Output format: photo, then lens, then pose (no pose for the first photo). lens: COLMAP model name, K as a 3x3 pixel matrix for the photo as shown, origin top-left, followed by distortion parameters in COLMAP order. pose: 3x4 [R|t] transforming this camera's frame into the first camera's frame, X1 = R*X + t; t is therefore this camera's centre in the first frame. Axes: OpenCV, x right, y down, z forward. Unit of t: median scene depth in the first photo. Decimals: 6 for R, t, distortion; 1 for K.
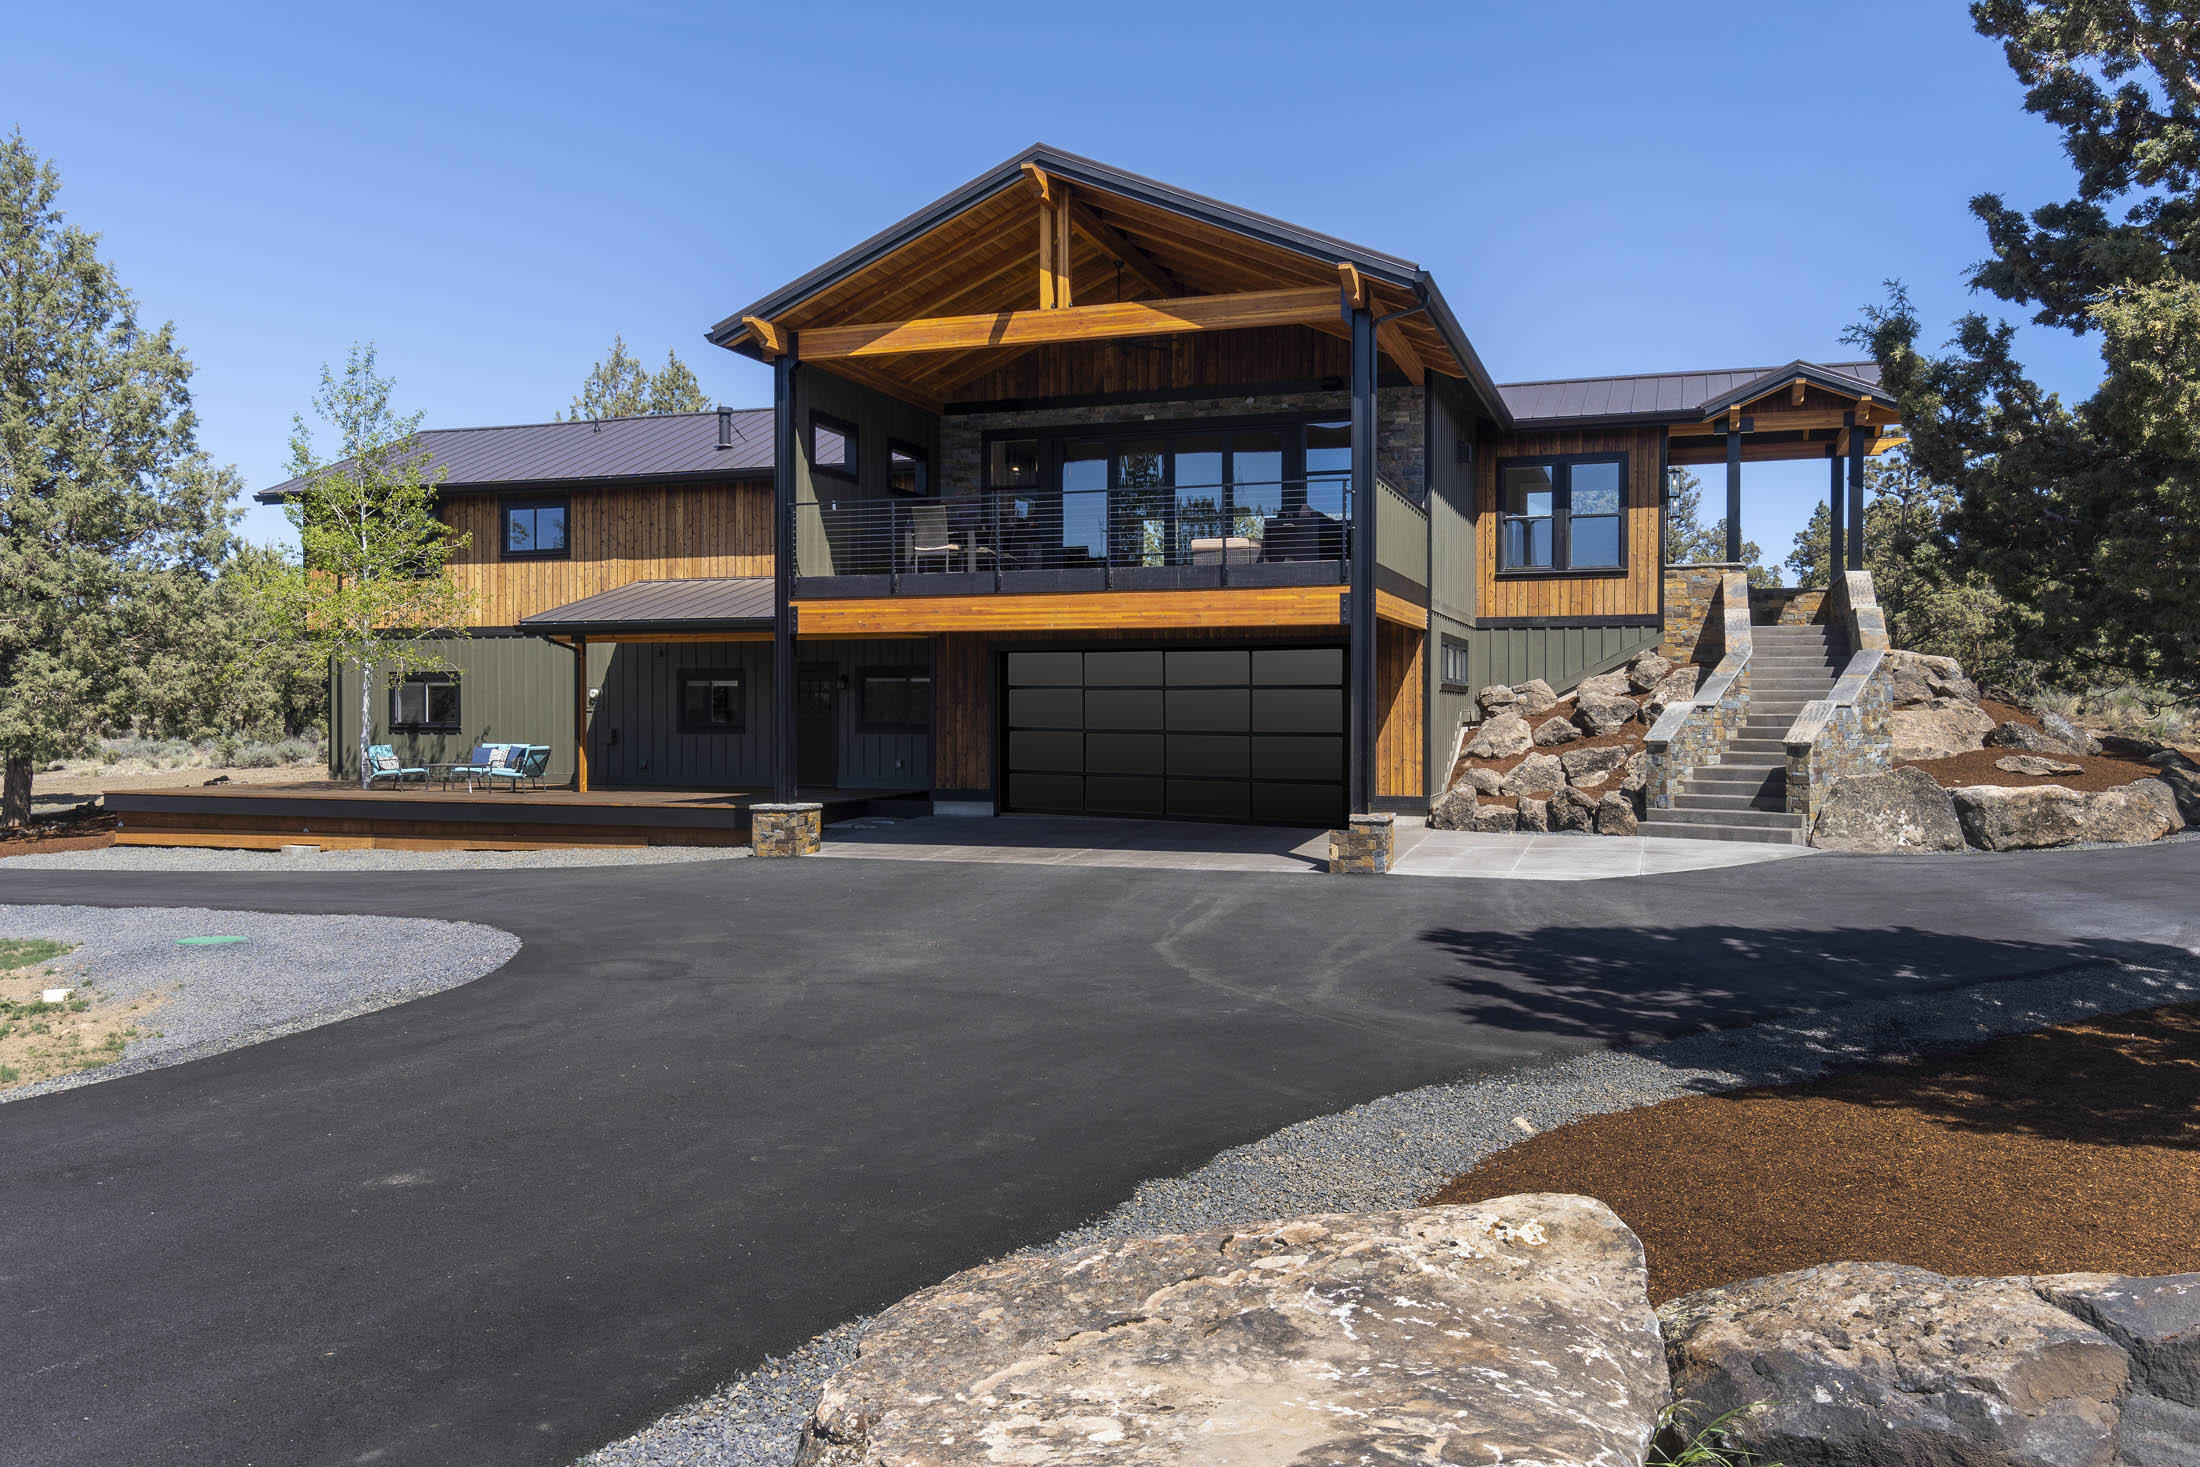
lens RADIAL K [[1664.5, 0, 1099.0], [0, 1664.5, 724.2], [0, 0, 1]] dist [-0.009166, 0.003313]
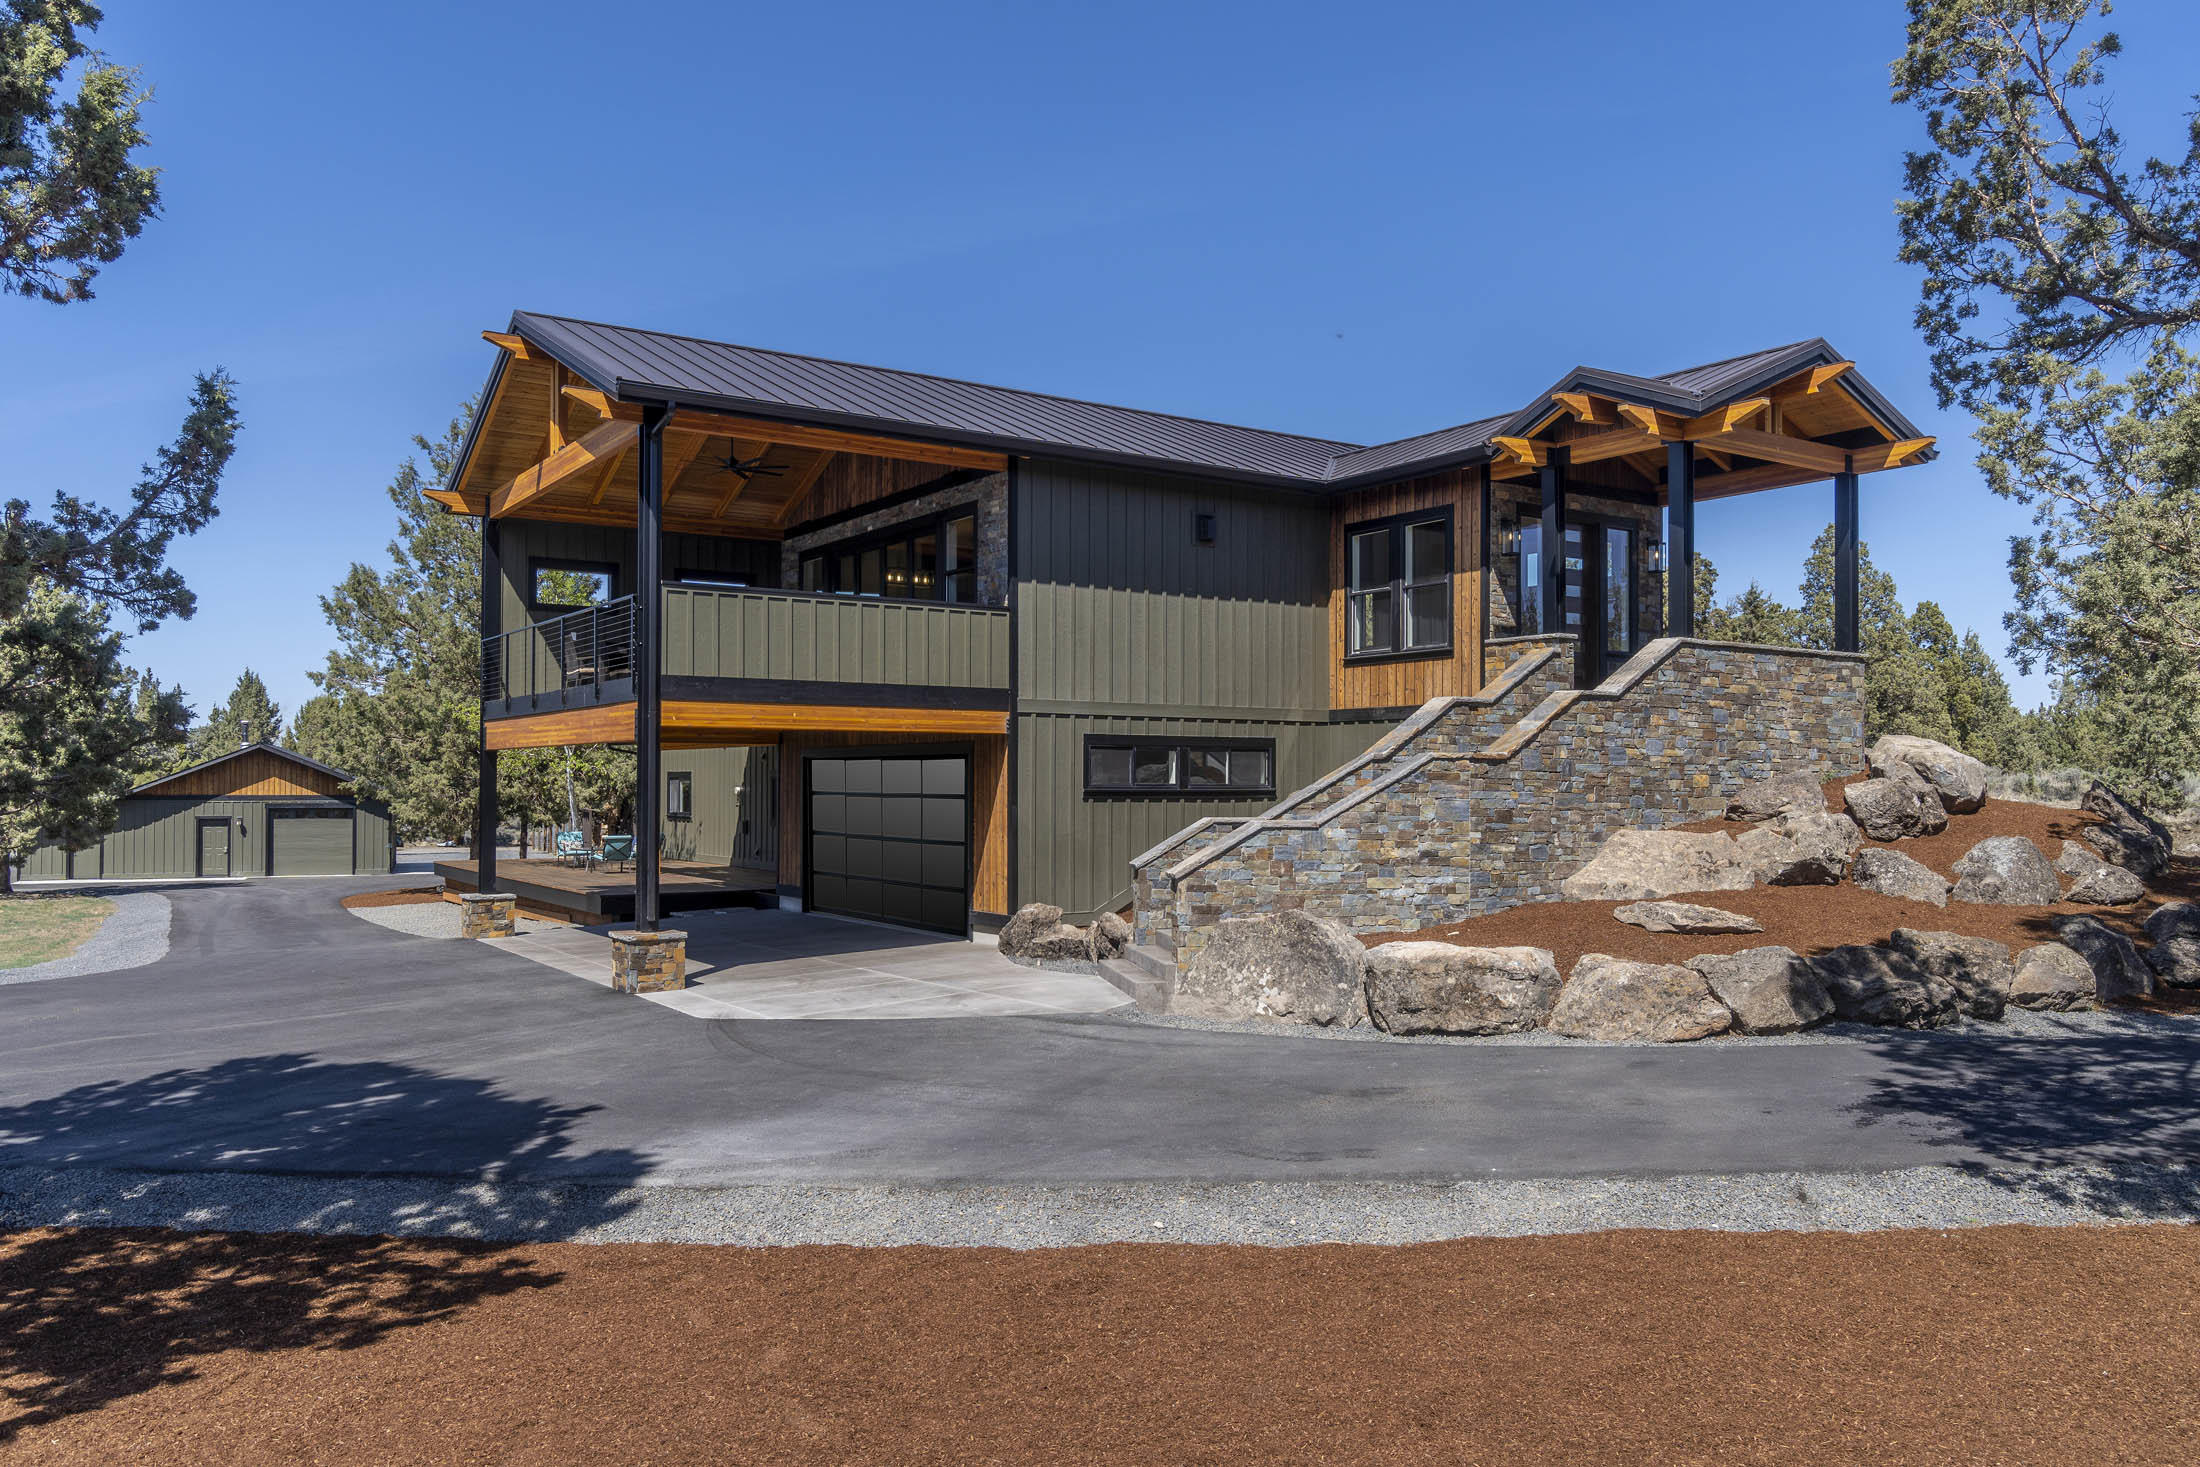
lens RADIAL K [[1624.3, 0, 1100.7], [0, 1624.3, 744.4], [0, 0, 1]] dist [-0.010164, -0.000849]
pose [[0.799827, -0.011485, -0.600120, 0.777610], [-0.006427, 0.999596, -0.027697, -0.026940], [0.600196, 0.026010, 0.799430, 0.310826]]
